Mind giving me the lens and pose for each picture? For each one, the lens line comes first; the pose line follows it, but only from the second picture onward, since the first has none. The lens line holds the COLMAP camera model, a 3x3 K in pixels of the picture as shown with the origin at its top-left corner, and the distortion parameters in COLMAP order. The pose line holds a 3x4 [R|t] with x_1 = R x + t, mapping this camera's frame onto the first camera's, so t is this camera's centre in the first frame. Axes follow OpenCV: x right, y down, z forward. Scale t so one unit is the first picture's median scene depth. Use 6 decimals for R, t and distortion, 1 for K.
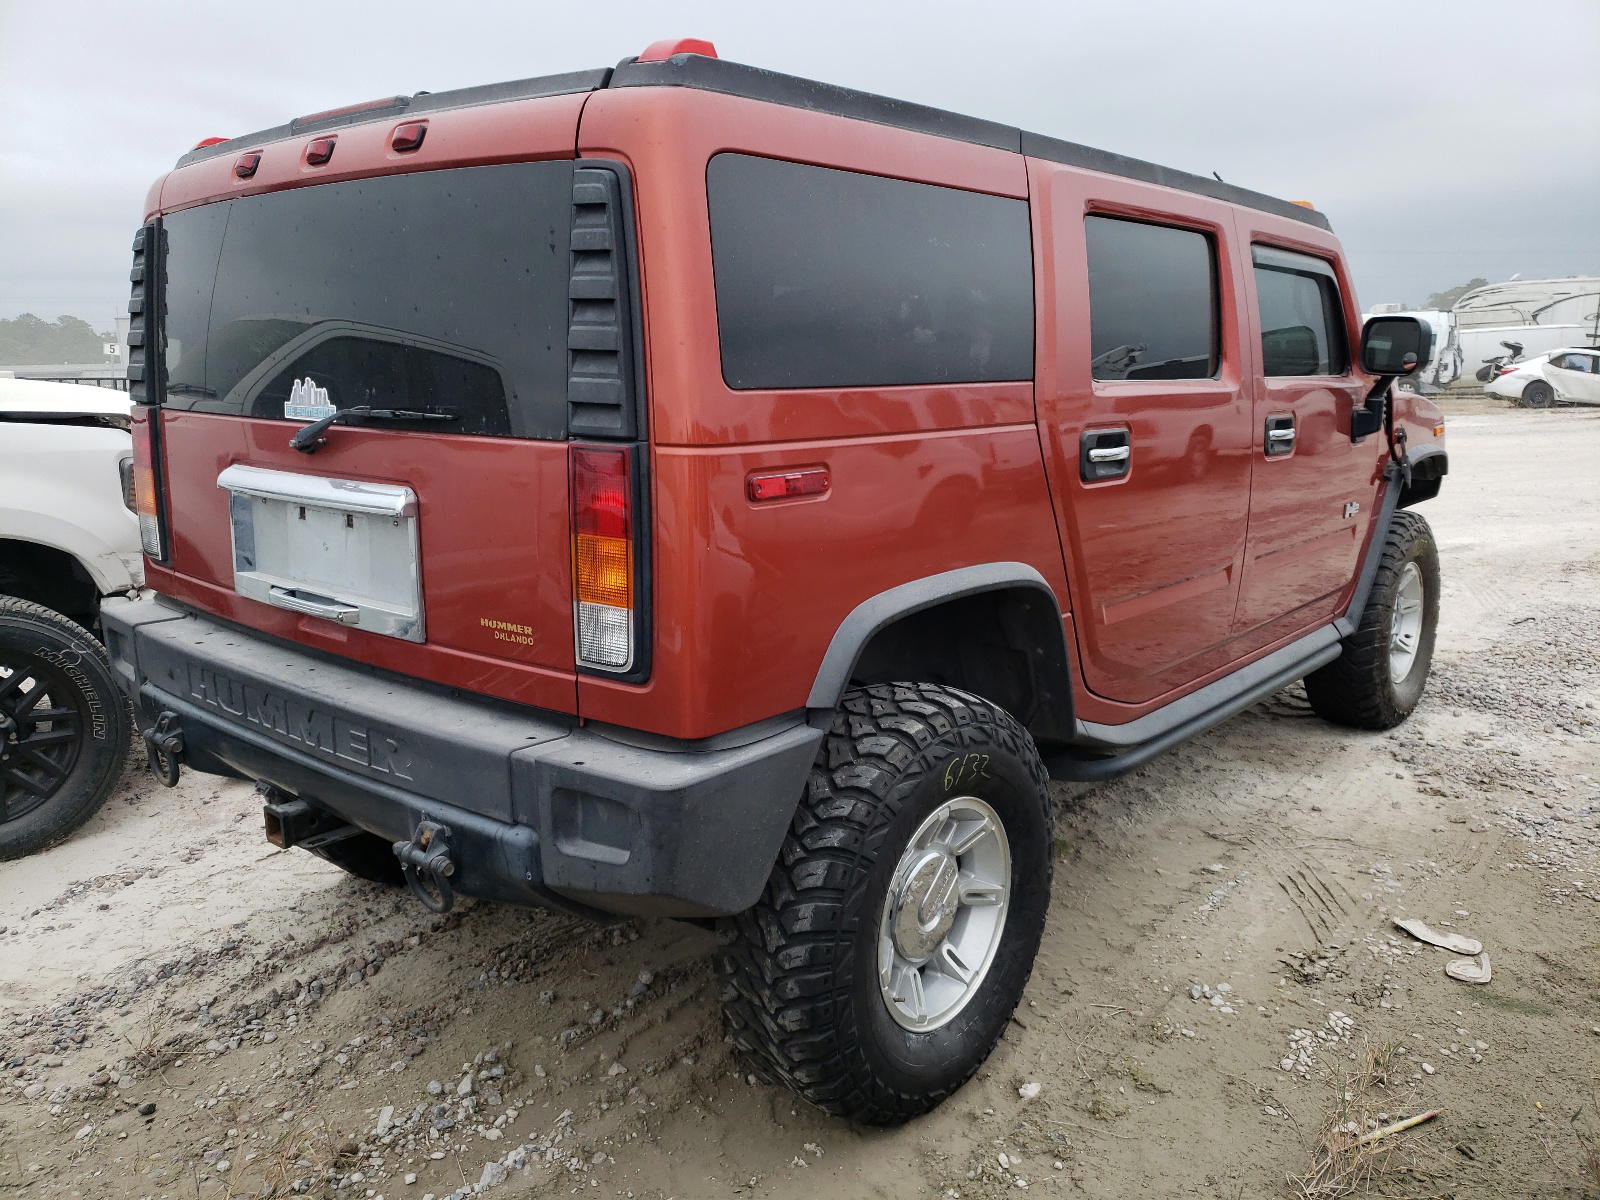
lens RADIAL K [[1277.5, 0, 800.0], [0, 1277.5, 600.0], [0, 0, 1]] dist [-0.000175, -0.002297]
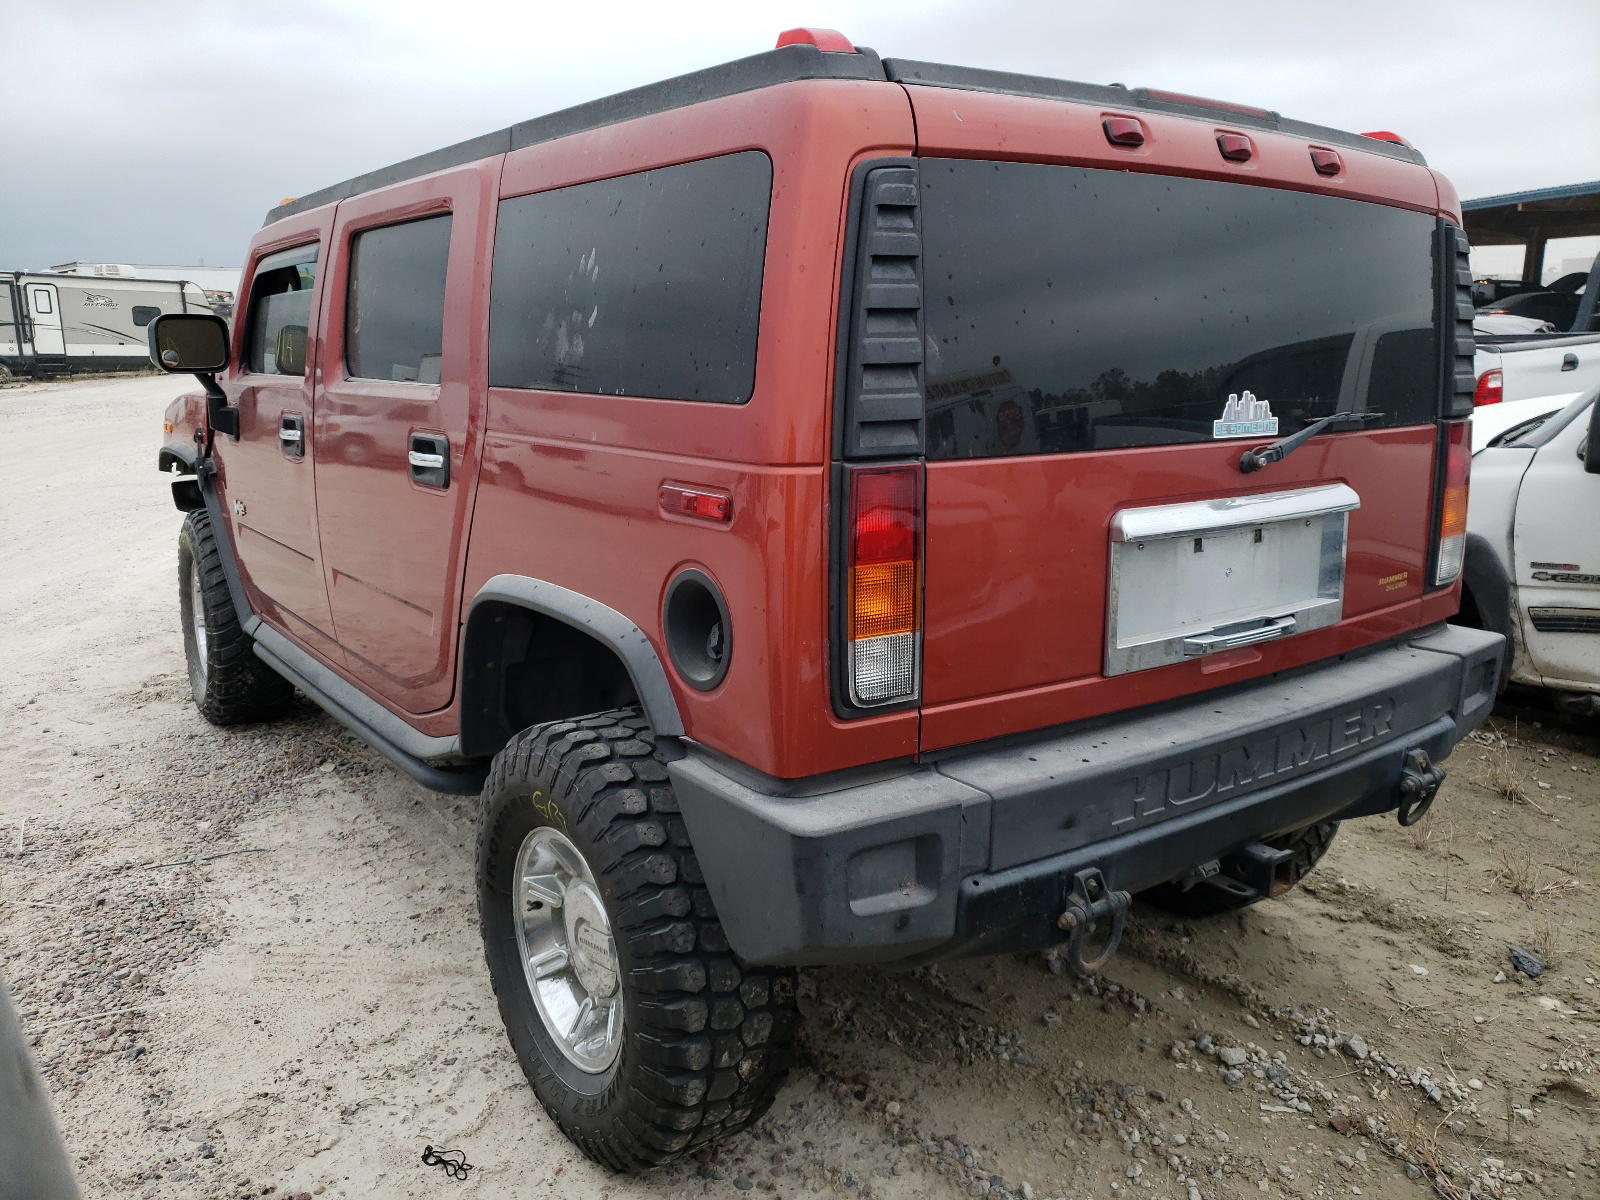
lens RADIAL K [[1277.5, 0, 800.0], [0, 1277.5, 600.0], [0, 0, 1]] dist [-0.000175, -0.002297]
pose [[0.212248, -0.191214, 0.958326, -1.340528], [0.196062, 0.969061, 0.149933, -0.224178], [-0.957346, 0.156069, 0.243171, 1.081370]]
